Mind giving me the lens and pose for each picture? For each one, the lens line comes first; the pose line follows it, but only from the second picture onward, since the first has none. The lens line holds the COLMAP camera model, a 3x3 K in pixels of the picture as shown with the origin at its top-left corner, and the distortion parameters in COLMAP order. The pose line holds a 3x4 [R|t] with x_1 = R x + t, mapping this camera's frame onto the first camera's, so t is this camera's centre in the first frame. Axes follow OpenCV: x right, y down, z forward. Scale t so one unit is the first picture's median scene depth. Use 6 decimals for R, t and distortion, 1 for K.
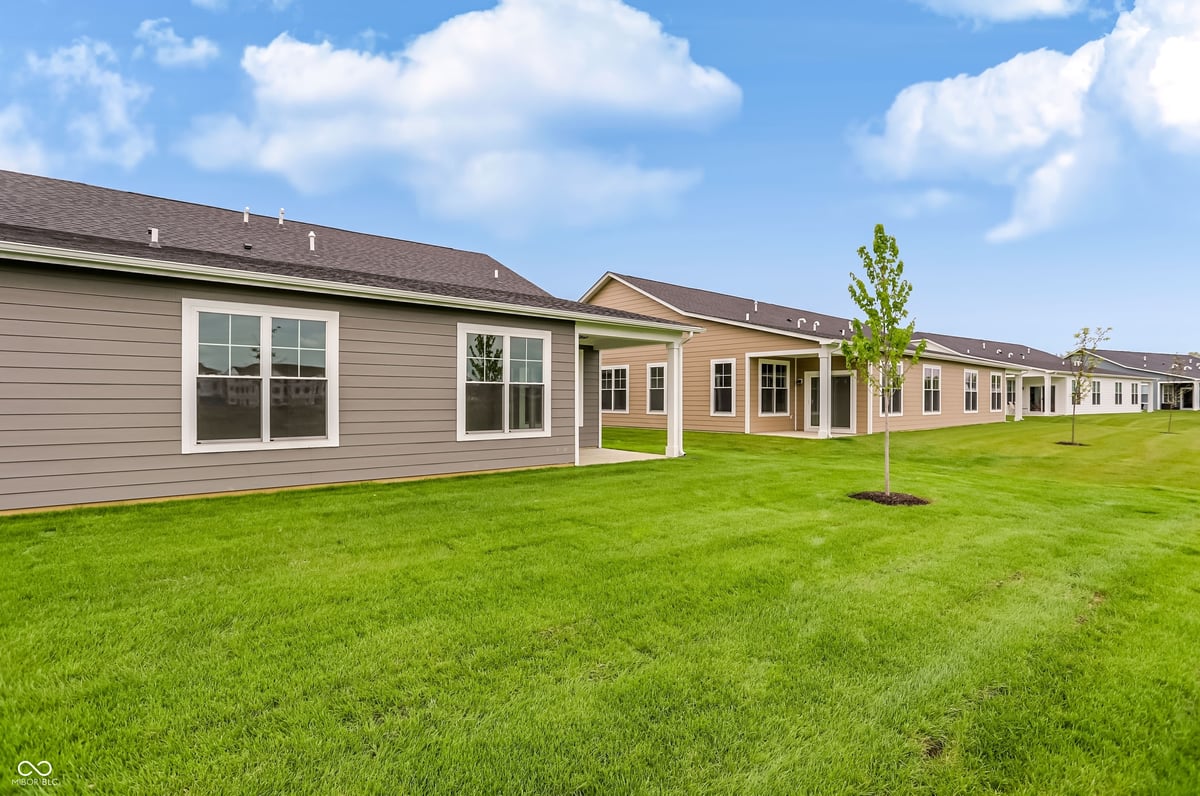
lens RADIAL K [[561.9, 0, 600.0], [0, 561.9, 398.0], [0, 0, 1]] dist [-0.046407, 0.000362]
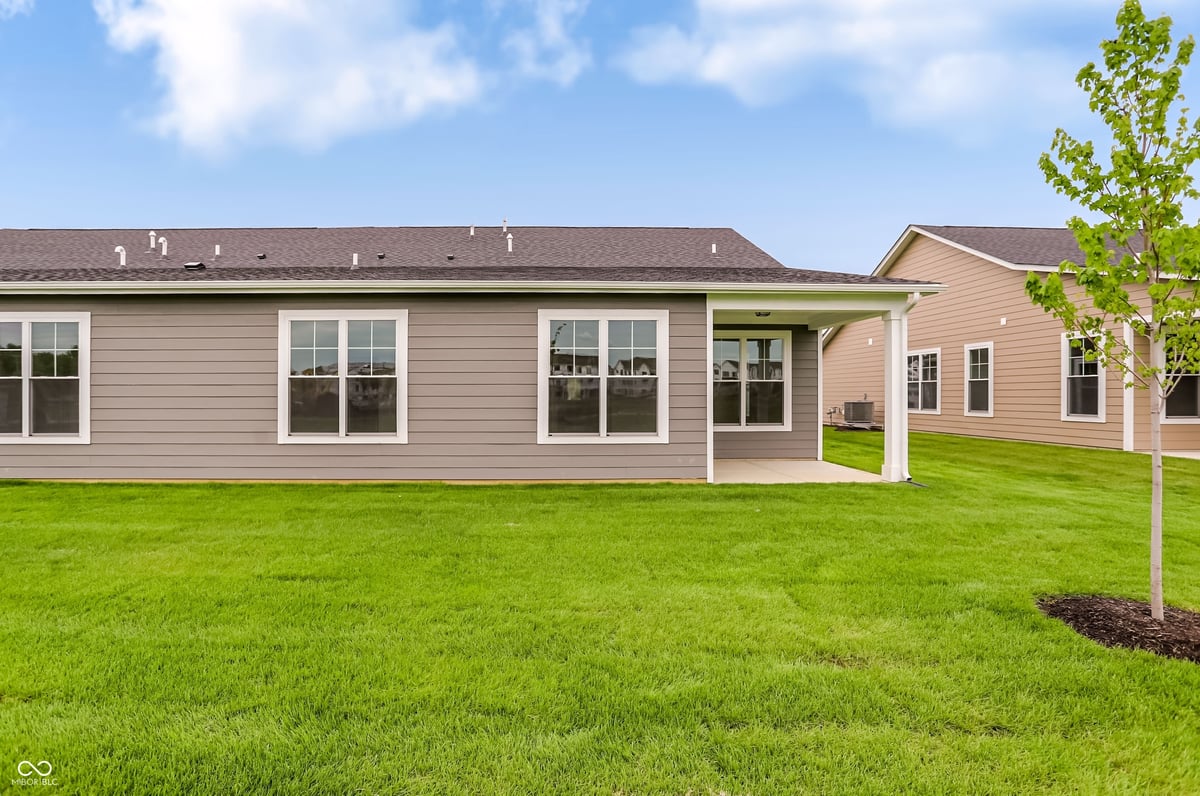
lens RADIAL K [[587.7, 0, 600.0], [0, 587.7, 398.0], [0, 0, 1]] dist [-0.074631, 0.034566]
pose [[0.788883, 0.000367, -0.614544, 0.364072], [0.004017, 0.999975, 0.005754, 0.000085], [0.614531, -0.007008, 0.788862, 0.310053]]
